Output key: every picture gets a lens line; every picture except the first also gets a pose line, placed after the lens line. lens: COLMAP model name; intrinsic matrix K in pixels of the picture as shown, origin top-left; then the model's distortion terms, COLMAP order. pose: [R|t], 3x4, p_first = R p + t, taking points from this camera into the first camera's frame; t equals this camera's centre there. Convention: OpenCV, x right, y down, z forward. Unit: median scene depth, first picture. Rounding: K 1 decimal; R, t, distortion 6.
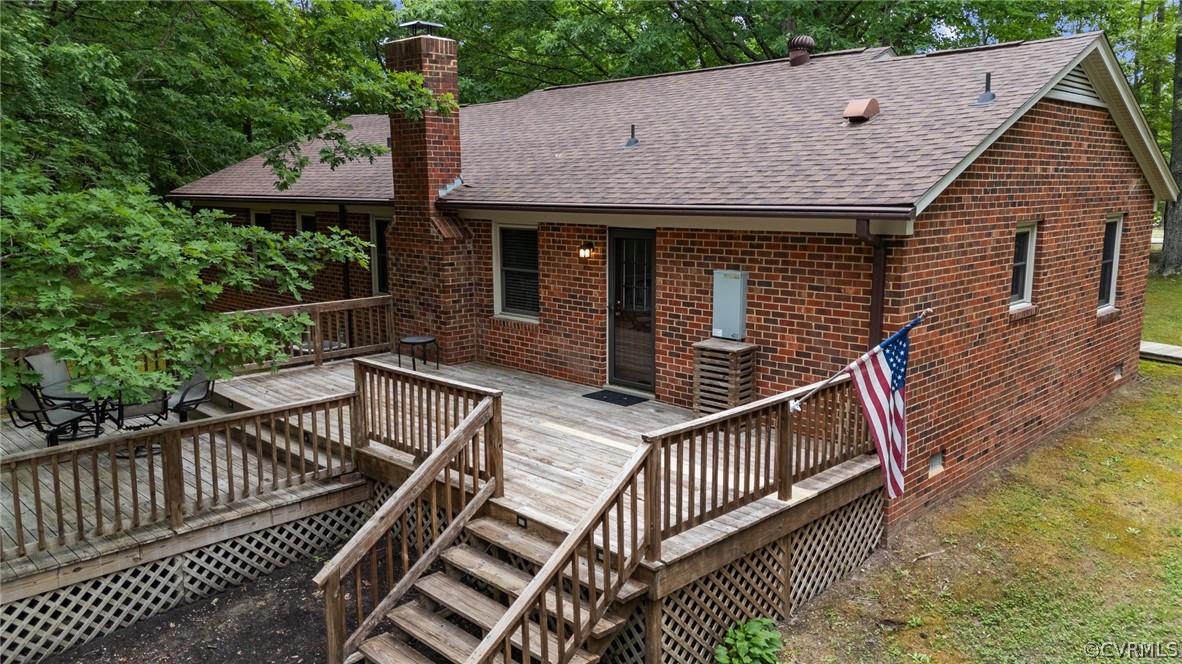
lens RADIAL K [[863.7, 0, 591.0], [0, 863.7, 332.0], [0, 0, 1]] dist [0.098248, -0.113658]
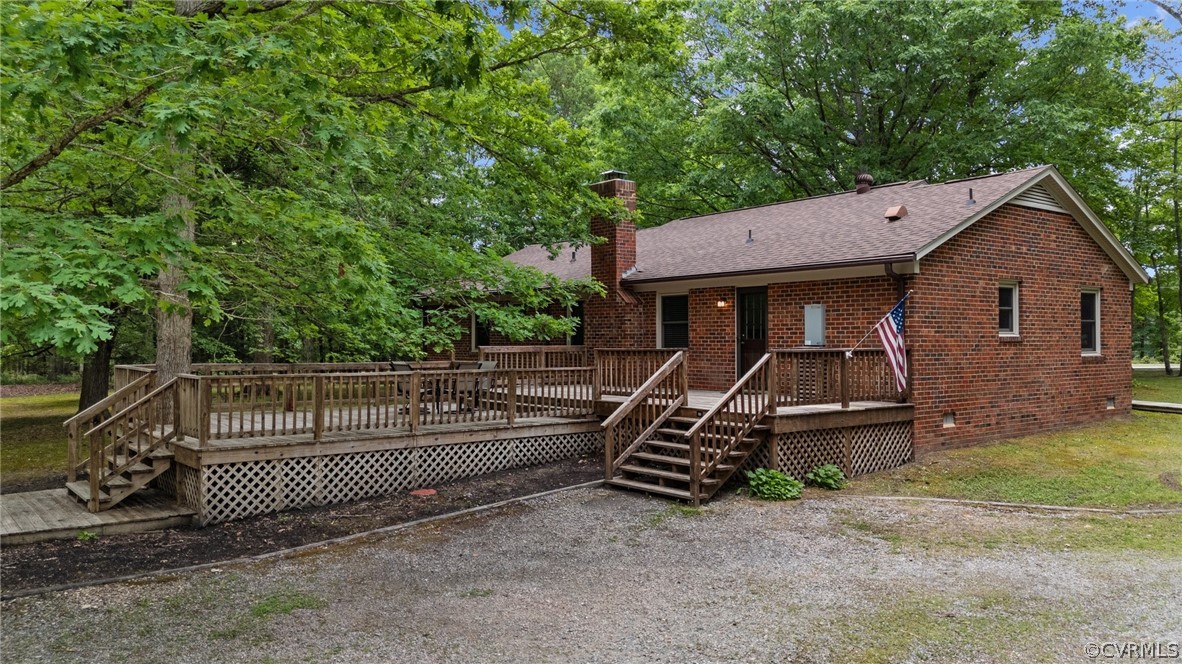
lens RADIAL K [[863.7, 0, 591.0], [0, 863.7, 332.0], [0, 0, 1]] dist [0.098248, -0.113658]
pose [[0.993660, 0.001568, -0.112412, -0.074305], [-0.021097, 0.984739, -0.172754, 0.266372], [0.110426, 0.174030, 0.978529, -0.637486]]
